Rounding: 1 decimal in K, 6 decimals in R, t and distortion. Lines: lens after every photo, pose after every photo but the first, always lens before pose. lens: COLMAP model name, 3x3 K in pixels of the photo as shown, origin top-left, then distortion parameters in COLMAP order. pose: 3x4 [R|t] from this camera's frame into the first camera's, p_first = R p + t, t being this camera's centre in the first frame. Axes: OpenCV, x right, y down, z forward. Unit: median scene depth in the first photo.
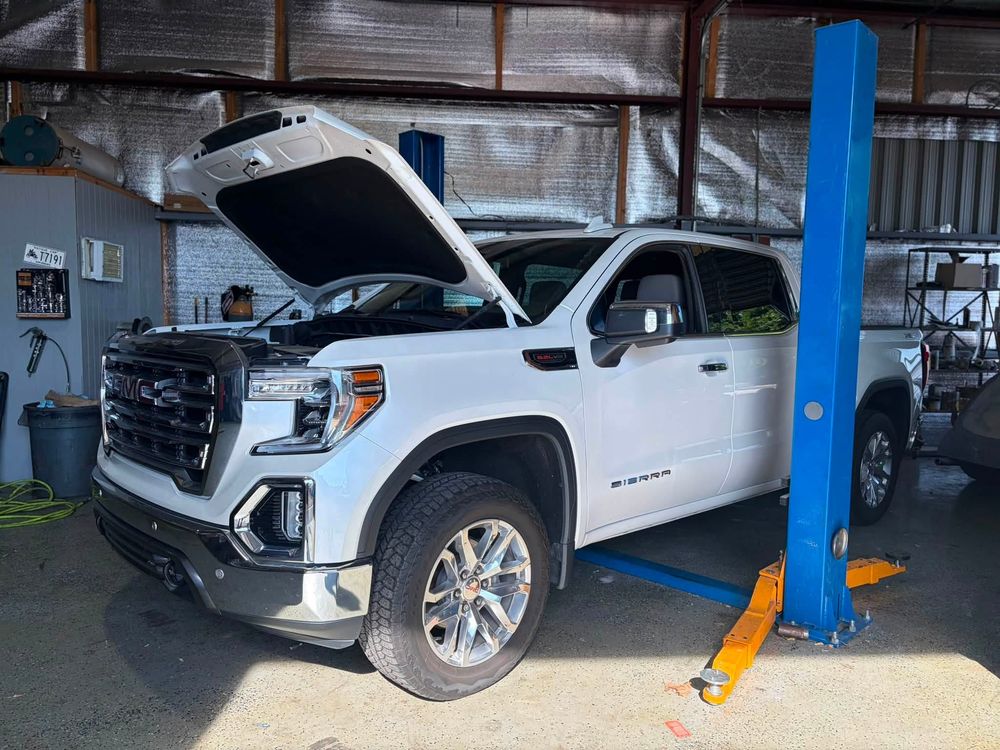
lens RADIAL K [[741.3, 0, 491.8], [0, 741.3, 380.6], [0, 0, 1]] dist [0.041658, -0.033551]
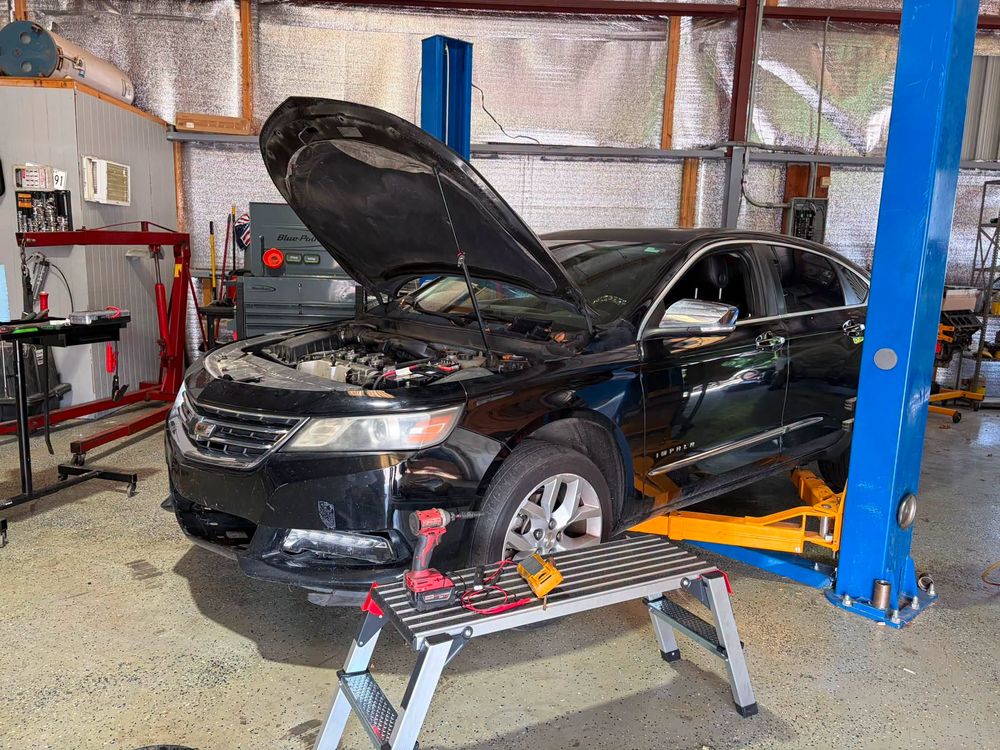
lens RADIAL K [[741.3, 0, 497.0], [0, 741.3, 379.8], [0, 0, 1]] dist [0.041658, -0.033551]
pose [[0.998941, 0.021322, -0.040765, 0.008568], [-0.017963, 0.996547, 0.081063, 0.001252], [0.042353, -0.080245, 0.995875, 0.054033]]
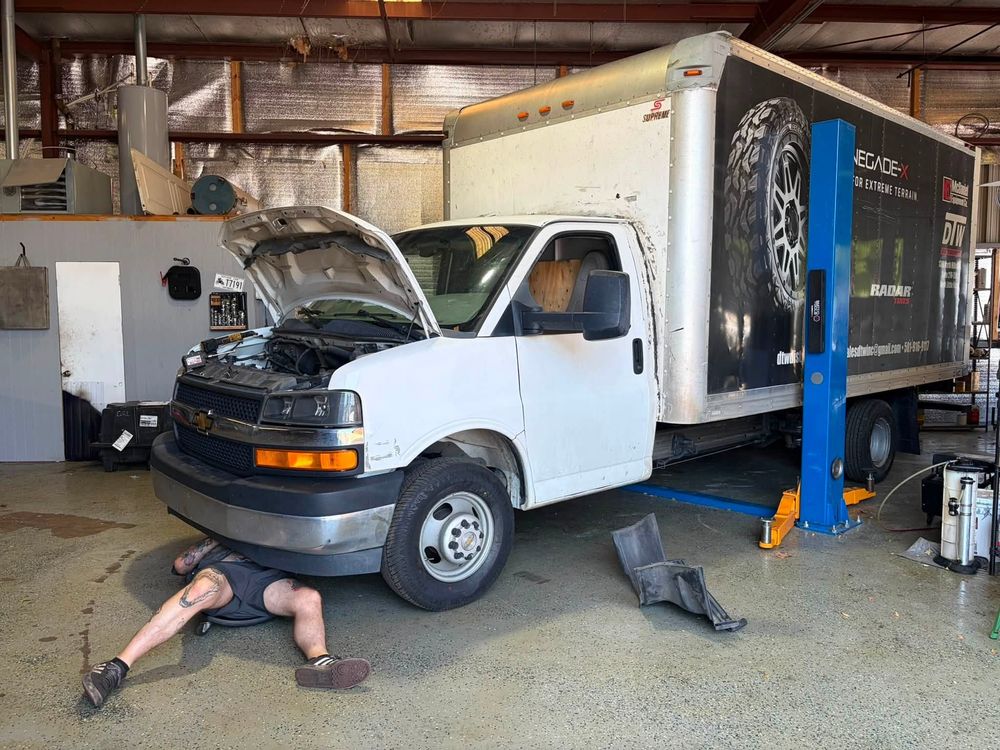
lens RADIAL K [[741.3, 0, 496.6], [0, 741.3, 381.5], [0, 0, 1]] dist [0.041658, -0.033551]
pose [[0.999318, -0.019376, -0.031429, -0.070067], [0.019104, 0.999778, -0.008917, 0.021286], [0.031595, 0.008311, 0.999466, -0.222868]]
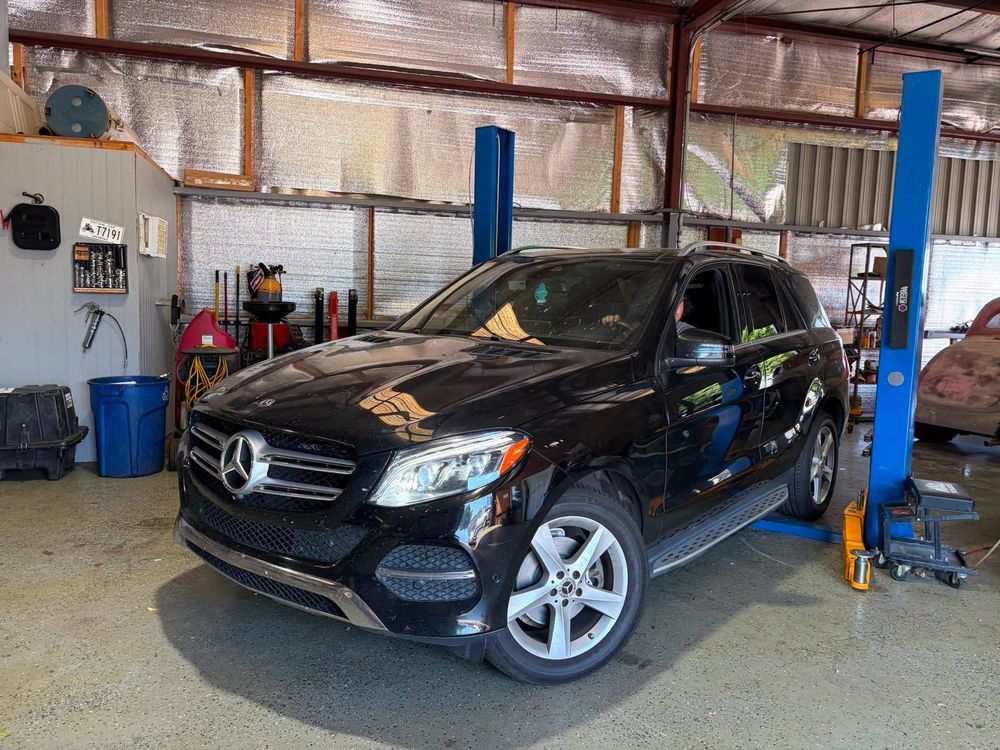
lens RADIAL K [[741.3, 0, 498.8], [0, 741.3, 371.5], [0, 0, 1]] dist [0.041658, -0.033551]
pose [[0.984828, -0.003317, 0.173501, -0.194693], [0.000522, 0.999869, 0.016151, 0.003303], [-0.173532, -0.015816, 0.984701, -0.052010]]
